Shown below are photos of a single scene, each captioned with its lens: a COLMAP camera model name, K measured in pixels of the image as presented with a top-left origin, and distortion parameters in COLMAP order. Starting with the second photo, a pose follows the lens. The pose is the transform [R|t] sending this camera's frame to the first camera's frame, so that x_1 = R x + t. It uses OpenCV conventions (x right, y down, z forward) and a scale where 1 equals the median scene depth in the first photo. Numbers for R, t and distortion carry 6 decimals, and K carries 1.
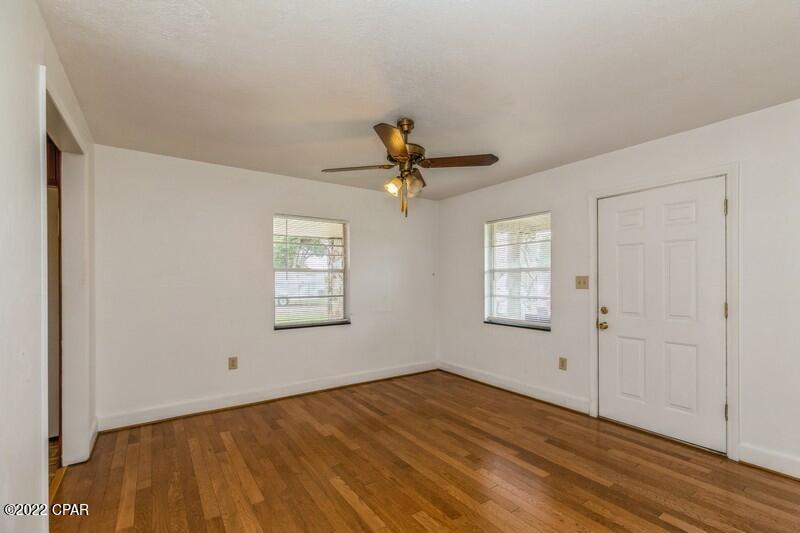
lens RADIAL K [[360.0, 0, 403.0], [0, 360.0, 275.7], [0, 0, 1]] dist [0.001569, -0.000314]
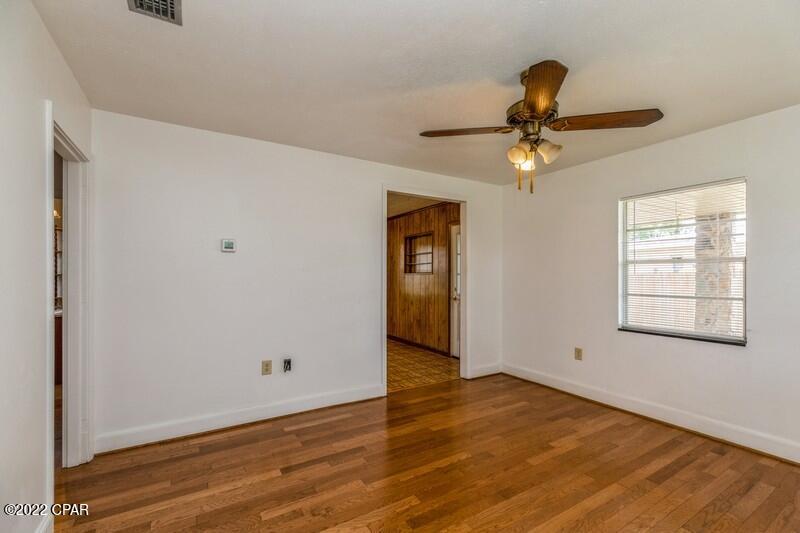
lens RADIAL K [[357.0, 0, 402.3], [0, 357.0, 270.9], [0, 0, 1]] dist [0.002450, -0.000344]
pose [[-0.051168, -0.003958, -0.998682, 0.635939], [0.011547, 0.999923, -0.004555, 0.004867], [0.998623, -0.011765, -0.051118, 0.604969]]
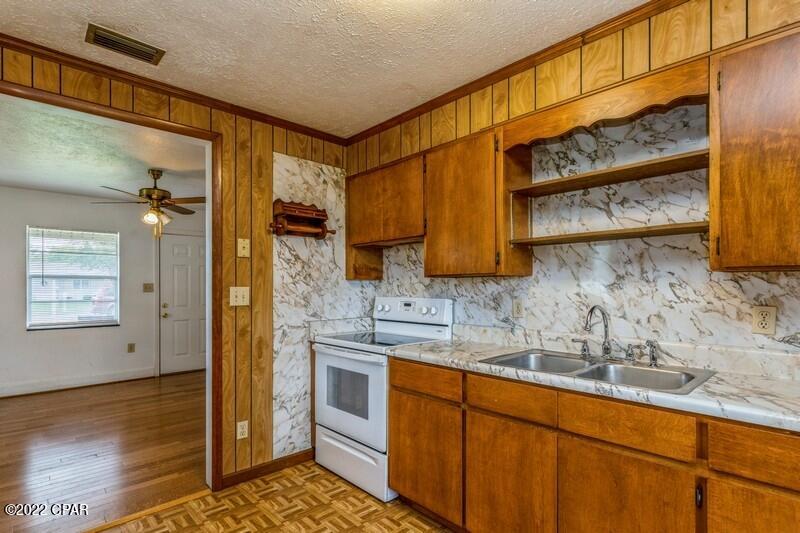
lens RADIAL K [[401.0, 0, 401.3], [0, 401.0, 284.7], [0, 0, 1]] dist [-0.002126, 0.000611]
pose [[-0.149956, 0.010252, 0.988639, -1.301787], [-0.009054, 0.999890, -0.011742, 0.016115], [-0.988651, -0.010712, -0.149847, 0.244033]]
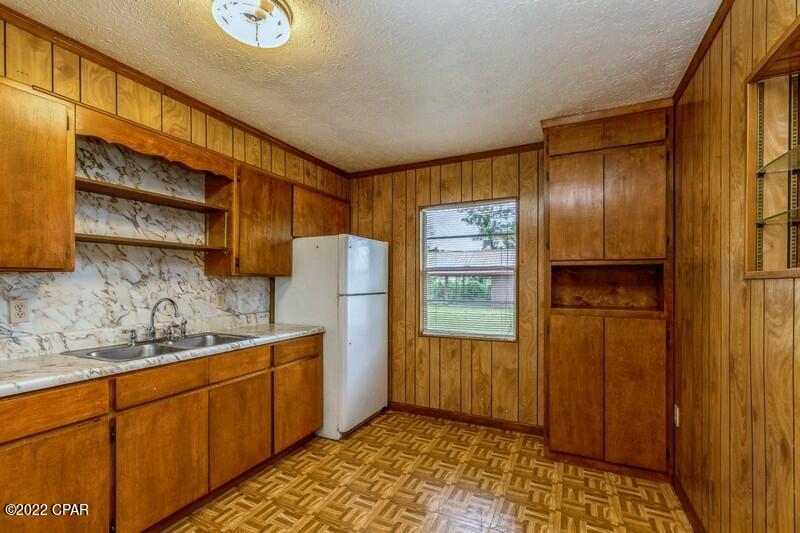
lens RADIAL K [[359.6, 0, 402.4], [0, 359.6, 281.8], [0, 0, 1]] dist [0.002963, 0.000199]
pose [[-0.869294, 0.008301, -0.494226, -0.847556], [0.014361, 0.999861, -0.008464, 0.017770], [0.494087, -0.014455, -0.869292, 0.666461]]
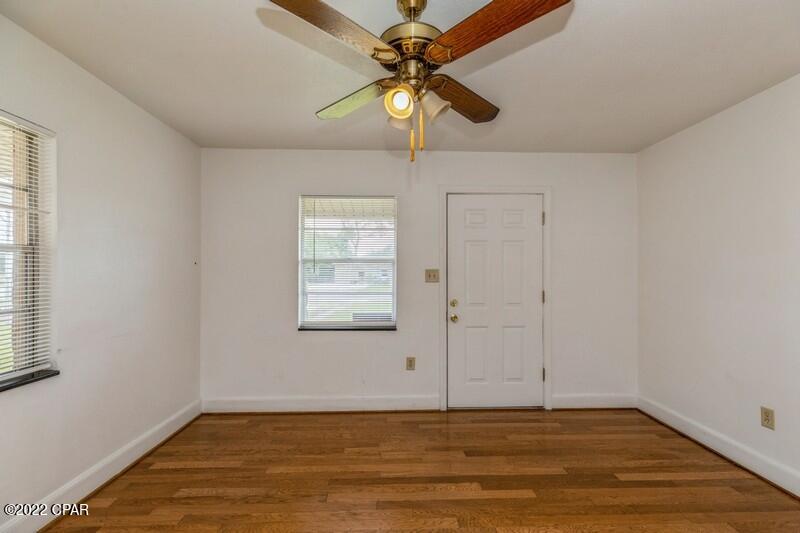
lens RADIAL K [[357.0, 0, 402.3], [0, 357.0, 270.9], [0, 0, 1]] dist [0.002450, -0.000344]
pose [[0.541336, 0.010568, 0.840740, -0.370946], [-0.014560, 0.999889, -0.003194, 0.009702], [-0.840680, -0.010512, 0.541430, 0.568268]]
